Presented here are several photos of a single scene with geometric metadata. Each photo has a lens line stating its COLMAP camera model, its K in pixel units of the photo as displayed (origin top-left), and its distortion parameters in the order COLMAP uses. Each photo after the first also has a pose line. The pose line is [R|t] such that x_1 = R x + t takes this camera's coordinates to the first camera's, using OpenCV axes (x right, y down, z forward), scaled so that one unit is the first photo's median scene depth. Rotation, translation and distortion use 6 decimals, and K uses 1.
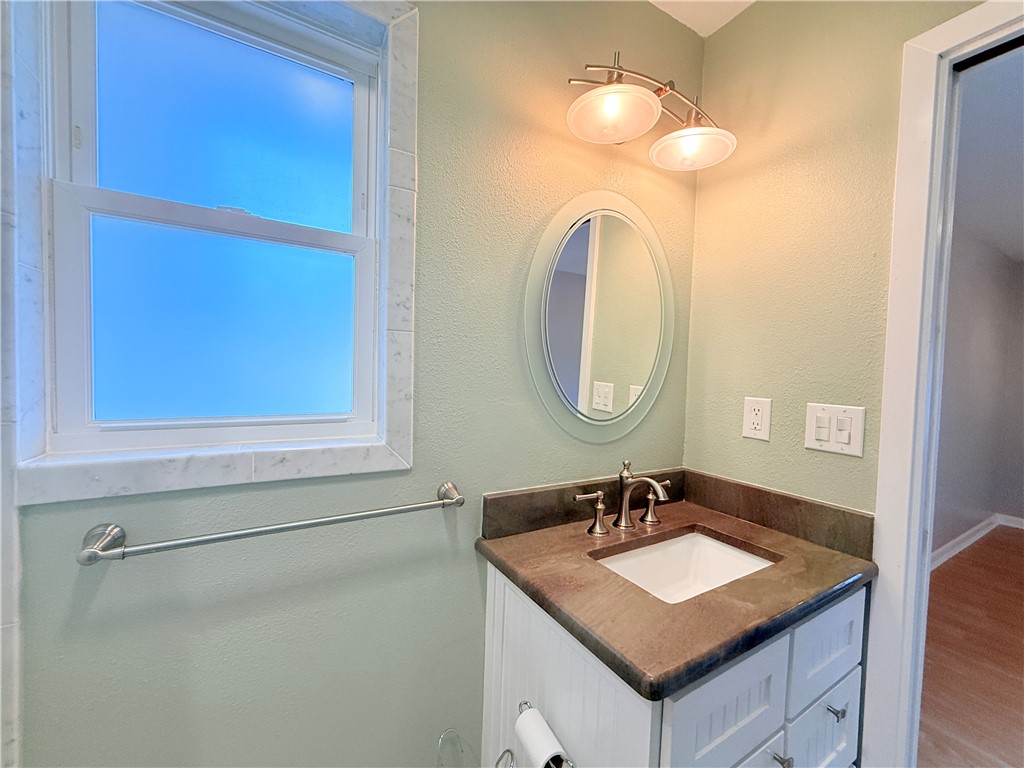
lens RADIAL K [[406.9, 0, 507.2], [0, 406.9, 383.2], [0, 0, 1]] dist [-0.000109, 0.000011]
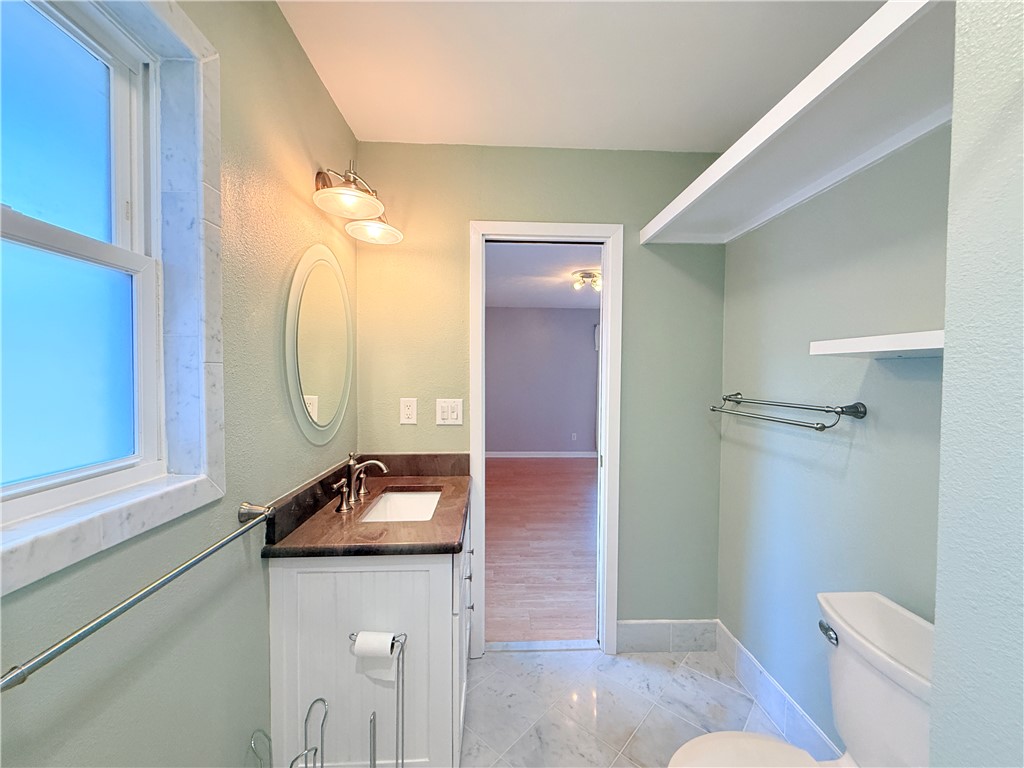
lens RADIAL K [[406.9, 0, 503.7], [0, 406.9, 381.5], [0, 0, 1]] dist [-0.000109, 0.000011]
pose [[0.477250, -0.045828, 0.877572, -0.799559], [0.041772, 0.998693, 0.029436, -0.080772], [-0.877774, 0.022610, 0.478541, -0.118100]]
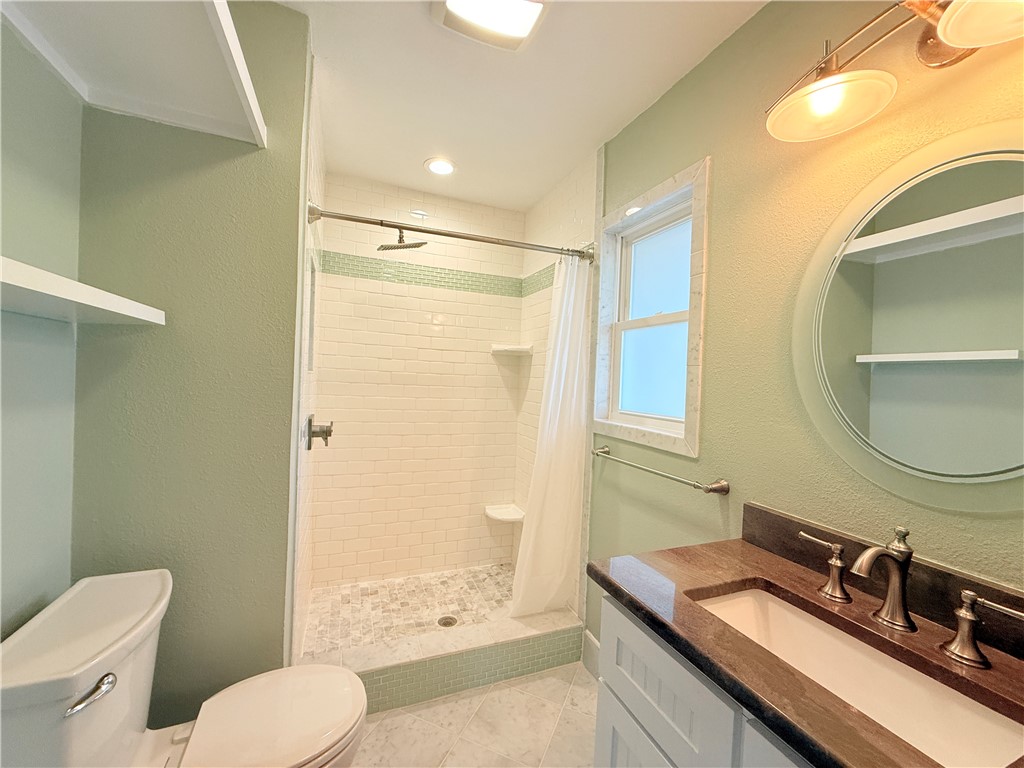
lens RADIAL K [[406.9, 0, 508.6], [0, 406.9, 383.1], [0, 0, 1]] dist [-0.000109, 0.000011]
pose [[-0.151449, -0.026505, -0.988110, 1.343830], [-0.082836, 0.996464, -0.014032, 0.015661], [0.984988, 0.079725, -0.153109, 0.542914]]
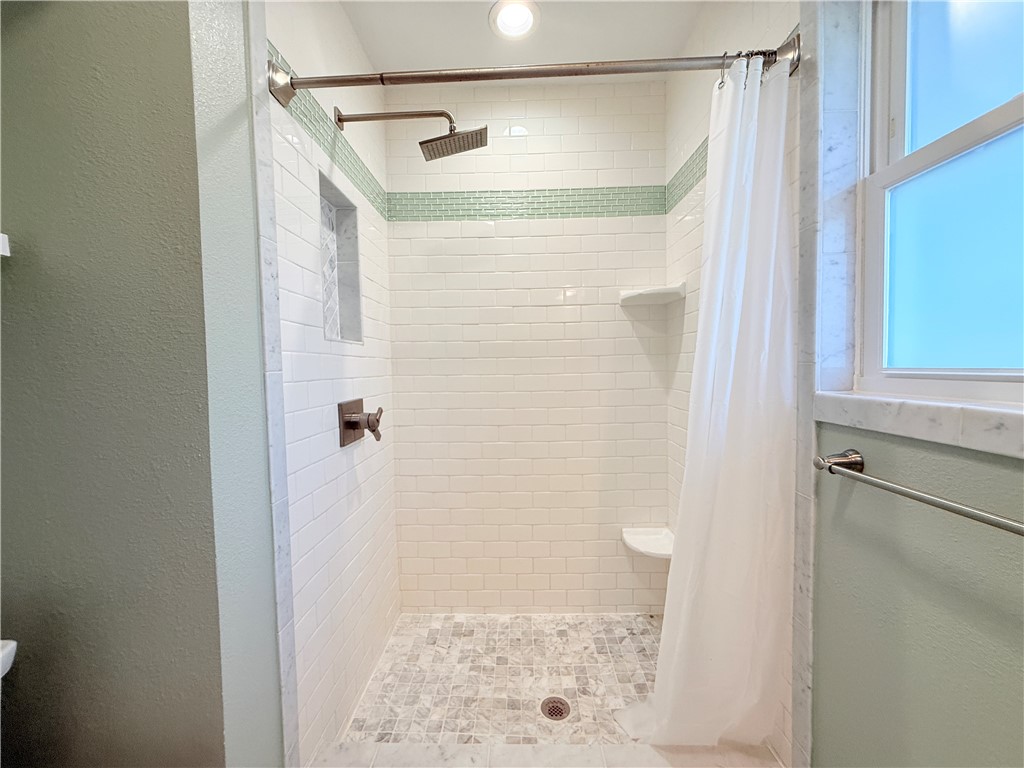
lens RADIAL K [[406.9, 0, 509.5], [0, 406.9, 383.8], [0, 0, 1]] dist [-0.000109, 0.000011]
pose [[-0.531384, 0.018385, -0.846932, 0.432371], [-0.027160, 0.998881, 0.038724, 0.096260], [0.846696, 0.043581, -0.530290, 0.563744]]
